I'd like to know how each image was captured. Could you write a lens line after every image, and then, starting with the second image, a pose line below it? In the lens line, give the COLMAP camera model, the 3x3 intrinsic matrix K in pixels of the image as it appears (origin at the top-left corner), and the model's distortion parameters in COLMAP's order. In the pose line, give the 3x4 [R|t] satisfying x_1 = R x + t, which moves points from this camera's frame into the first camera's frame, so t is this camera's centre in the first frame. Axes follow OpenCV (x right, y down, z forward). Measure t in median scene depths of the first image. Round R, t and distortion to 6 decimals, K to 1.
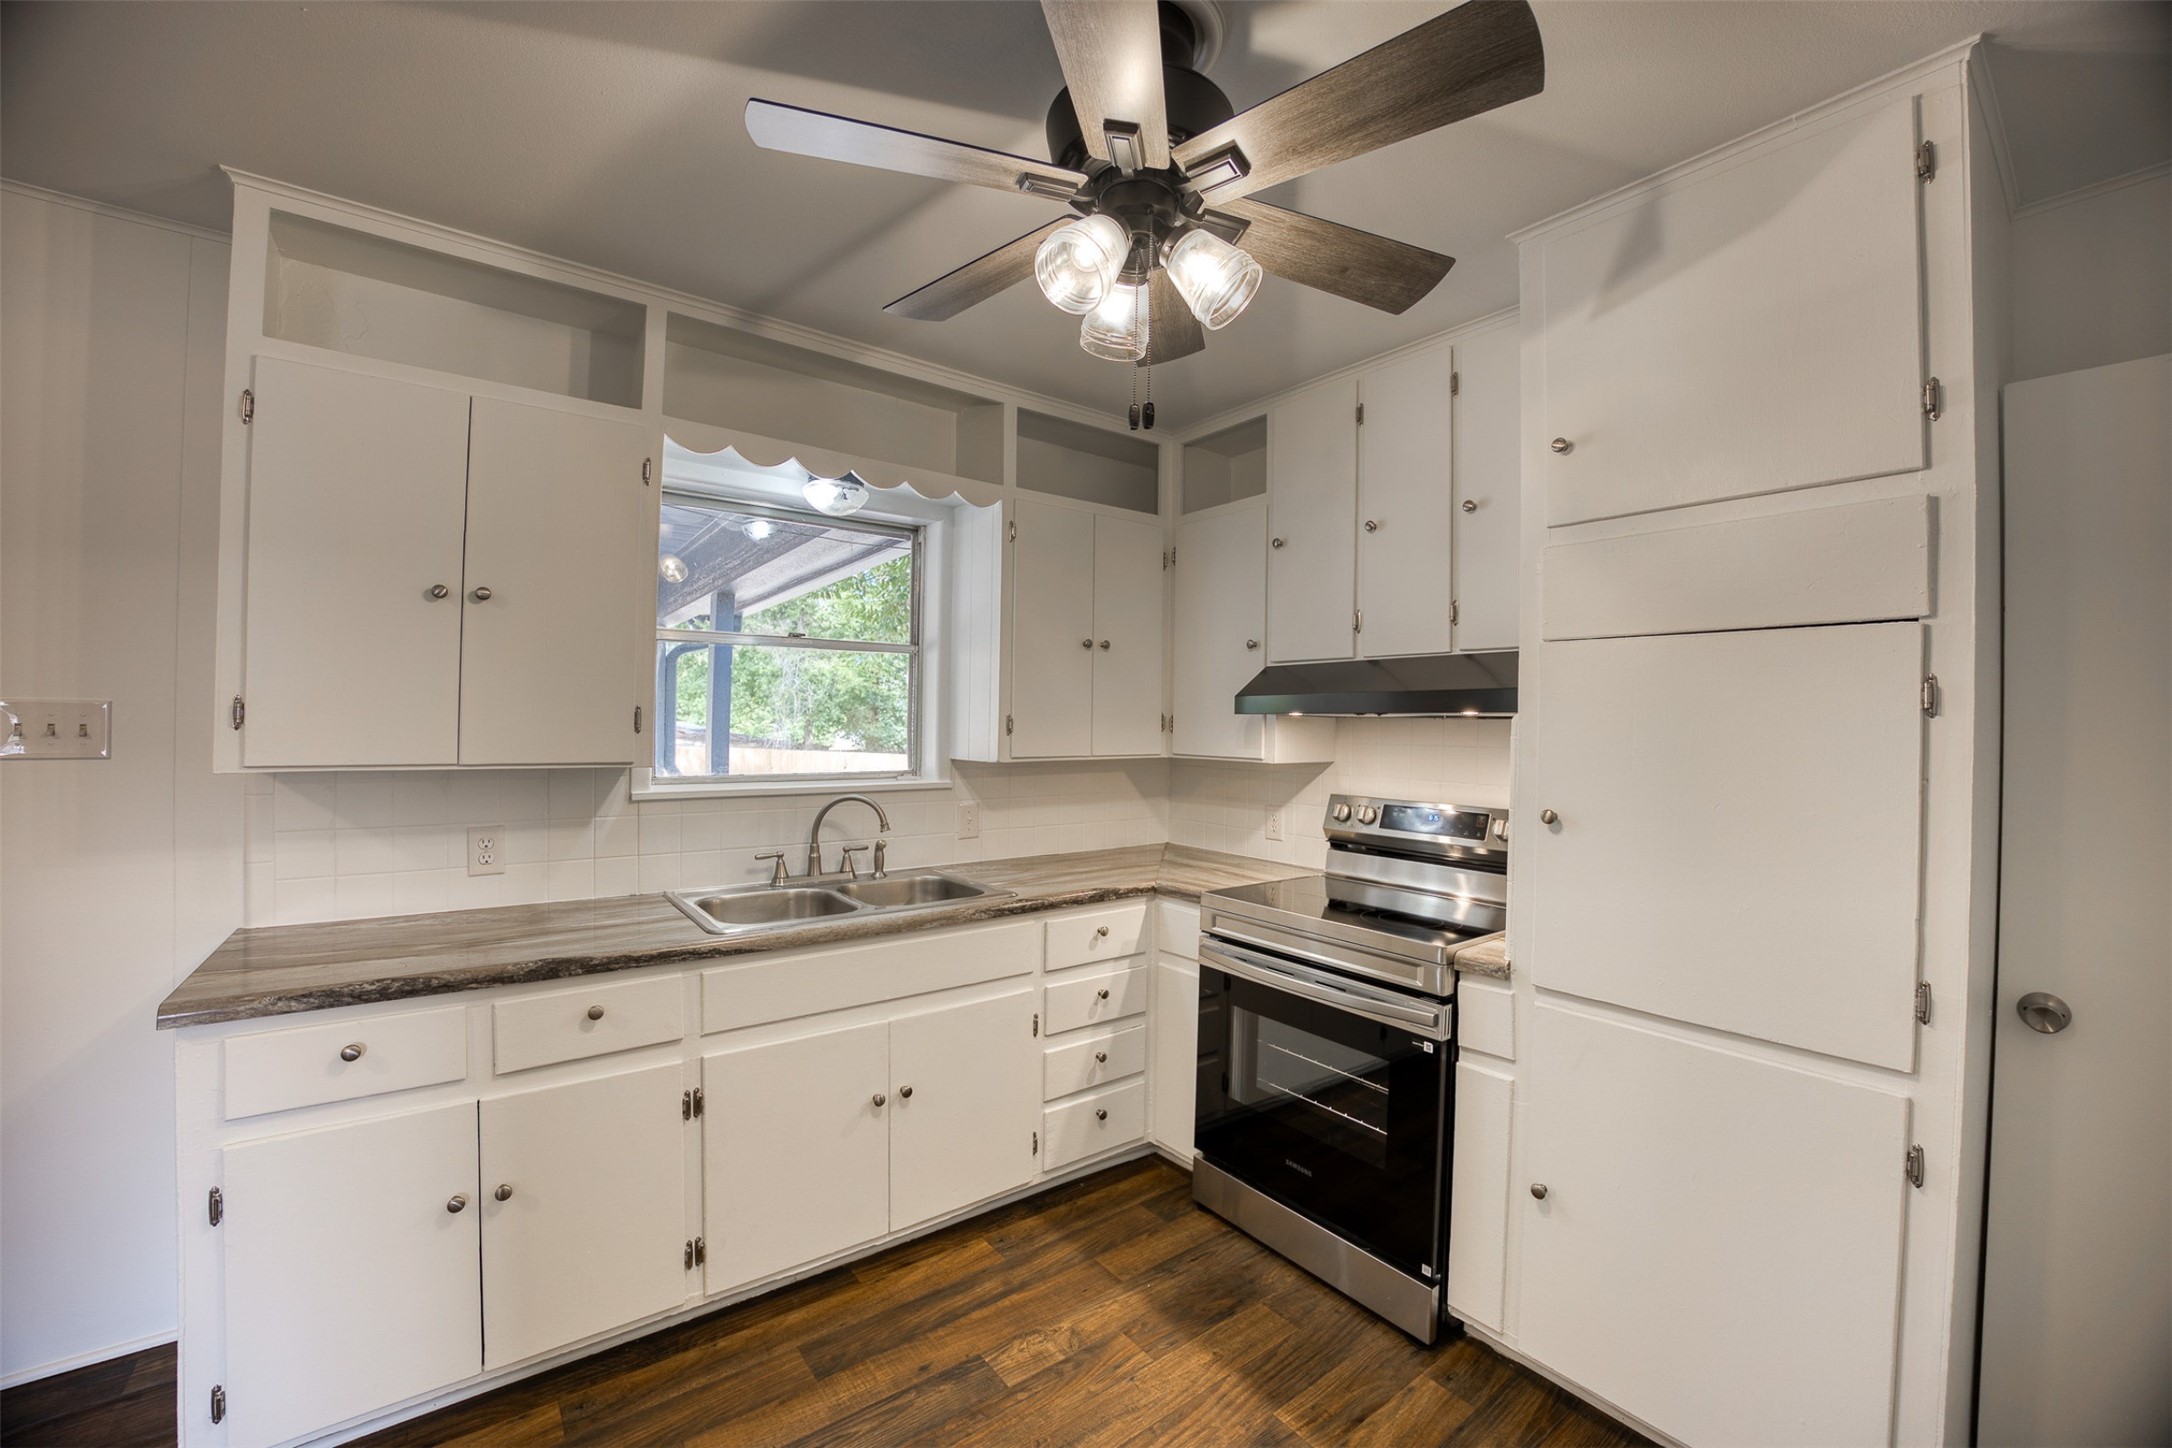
lens RADIAL K [[866.2, 0, 1086.0], [0, 866.2, 724.0], [0, 0, 1]] dist [-0.045536, 0.007553]
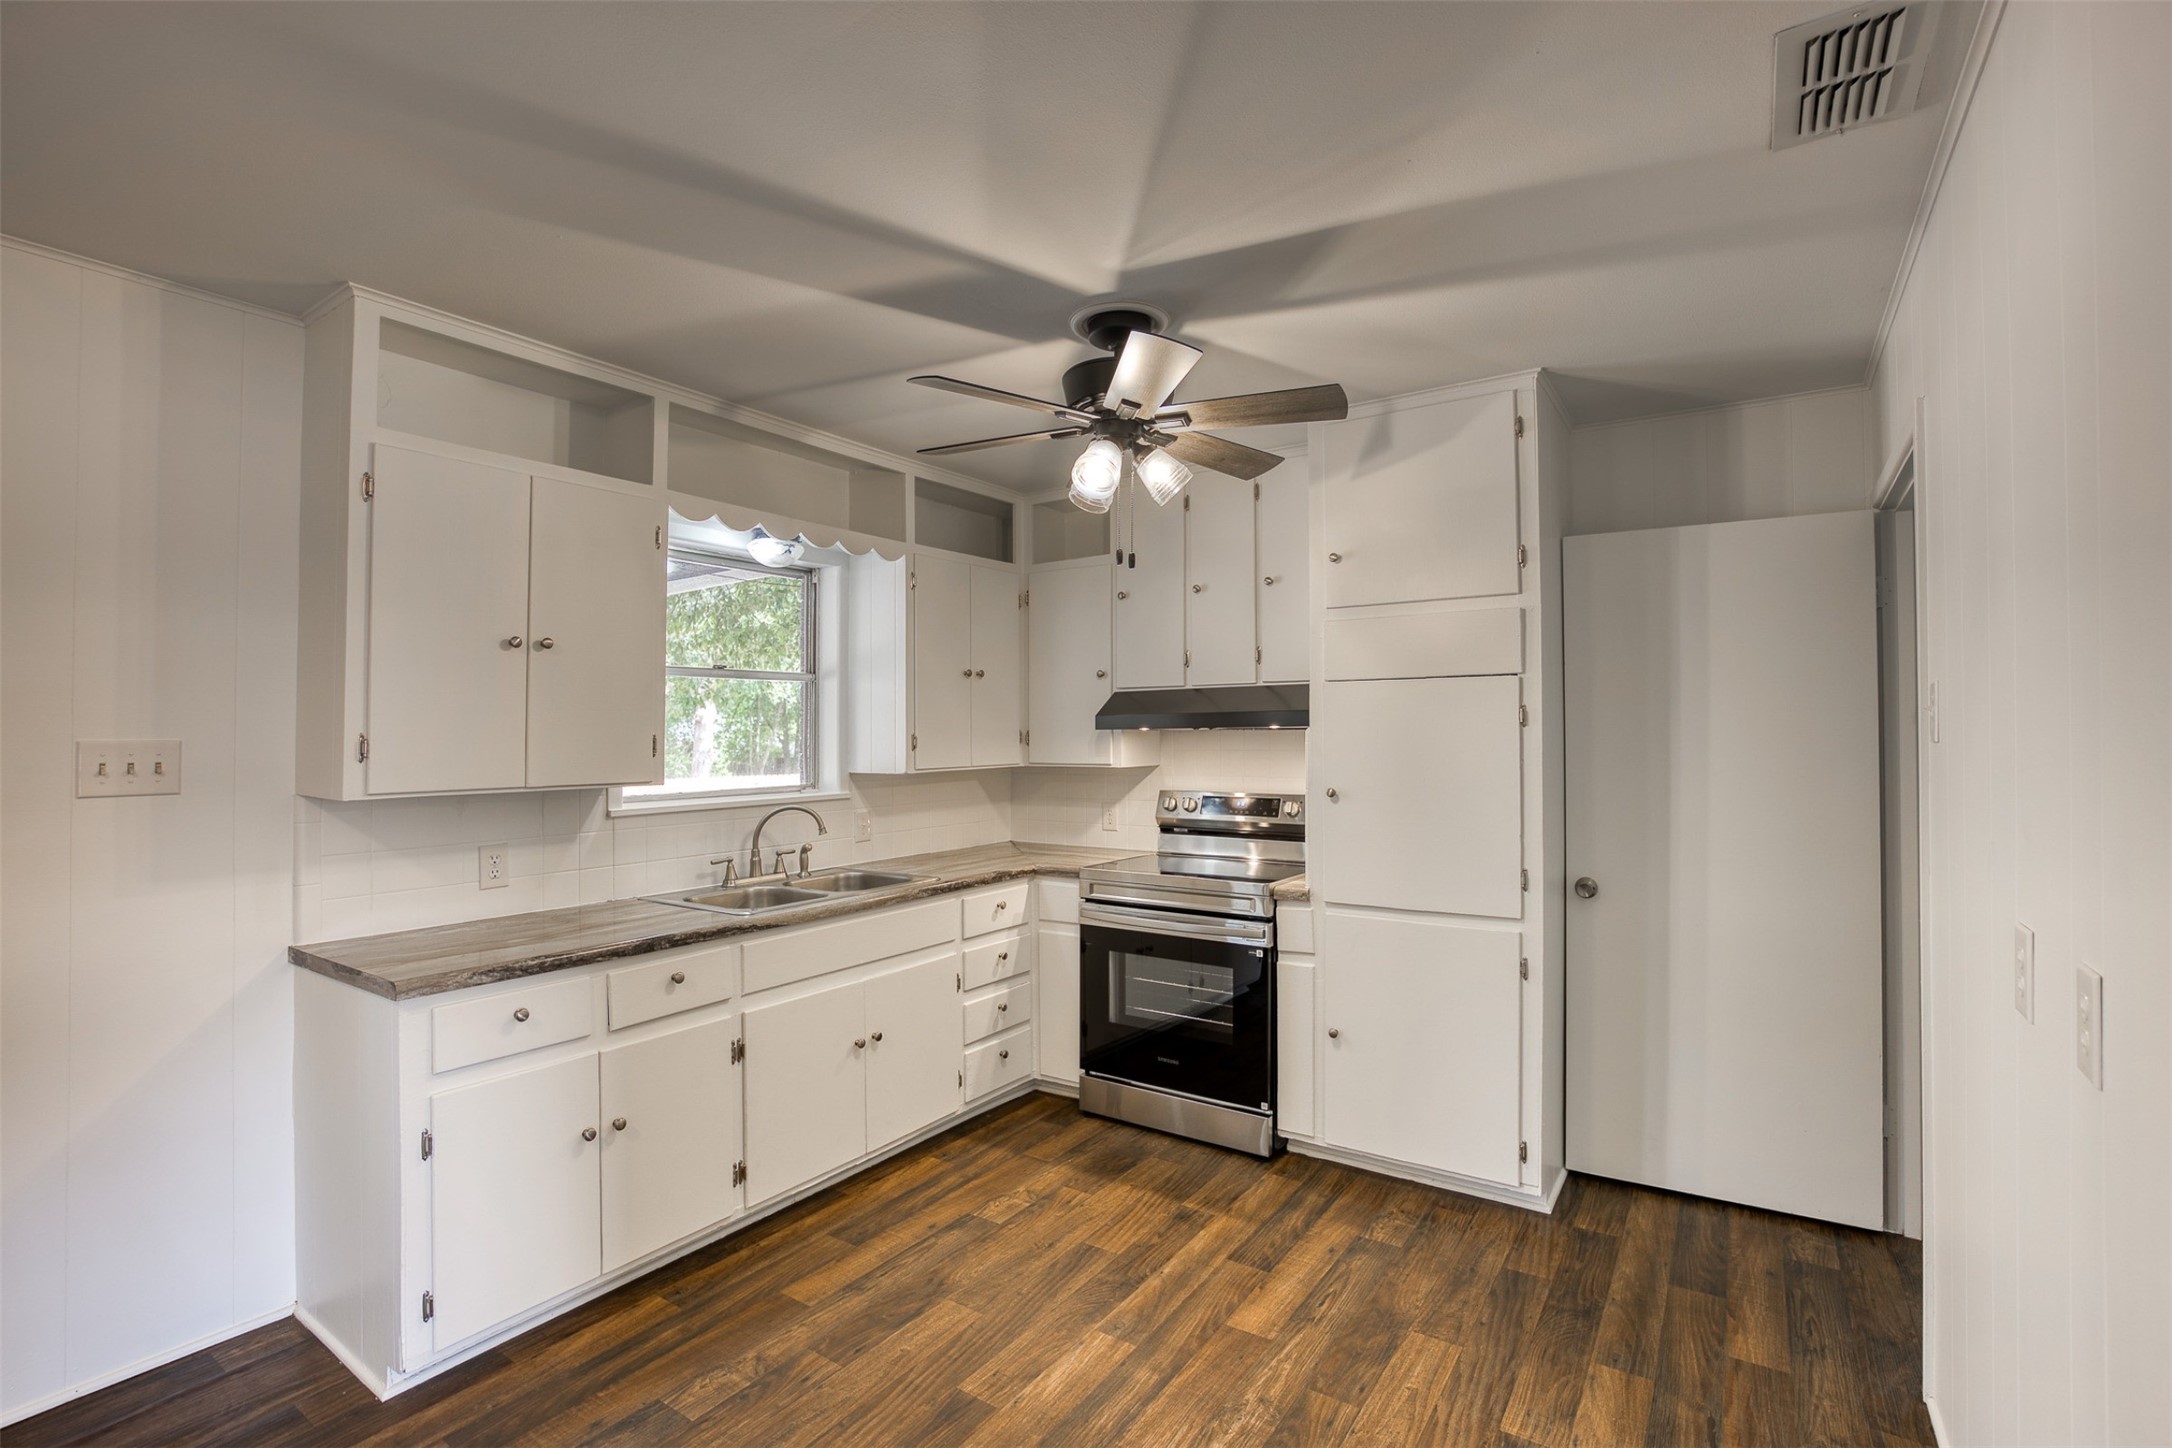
lens RADIAL K [[1000.9, 0, 1086.0], [0, 1000.9, 724.0], [0, 0, 1]] dist [-0.014805, 0.000266]
pose [[0.948857, -0.017962, 0.315195, -0.390028], [0.020819, 0.999767, -0.005700, -0.014436], [-0.315019, 0.011970, 0.949010, -0.510691]]
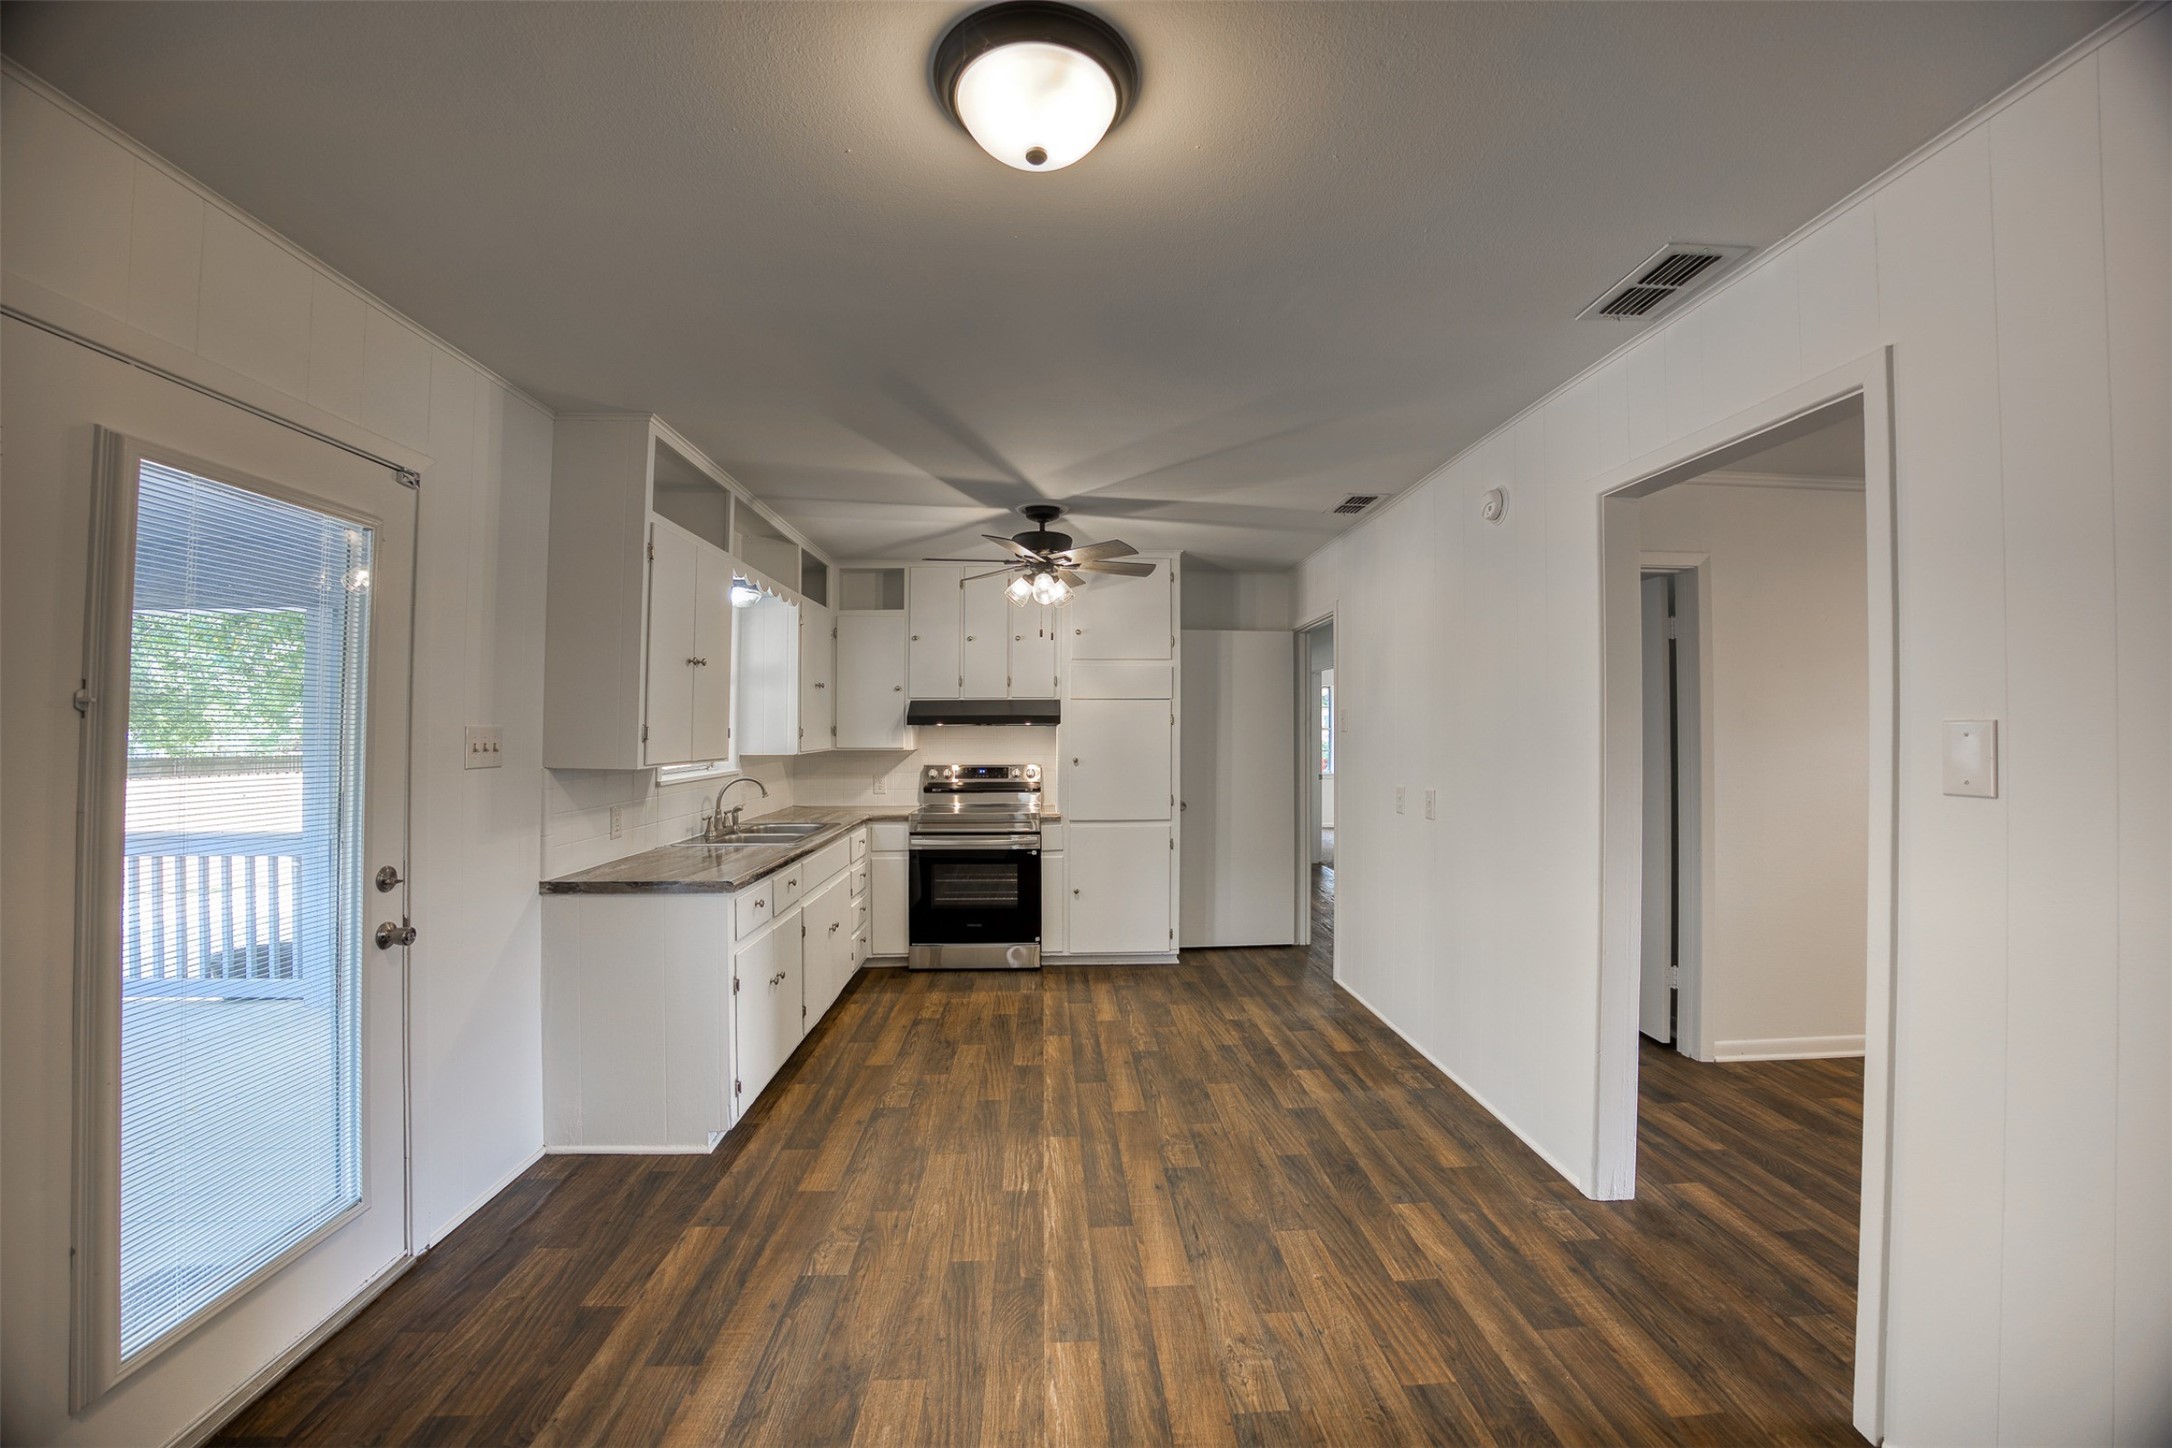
lens RADIAL K [[861.1, 0, 1086.0], [0, 861.1, 724.0], [0, 0, 1]] dist [-0.053792, 0.000016]
pose [[0.568147, -0.011936, 0.822840, -1.524144], [0.012801, 0.999902, 0.005665, -0.024475], [-0.822827, 0.007314, 0.568244, -0.570369]]
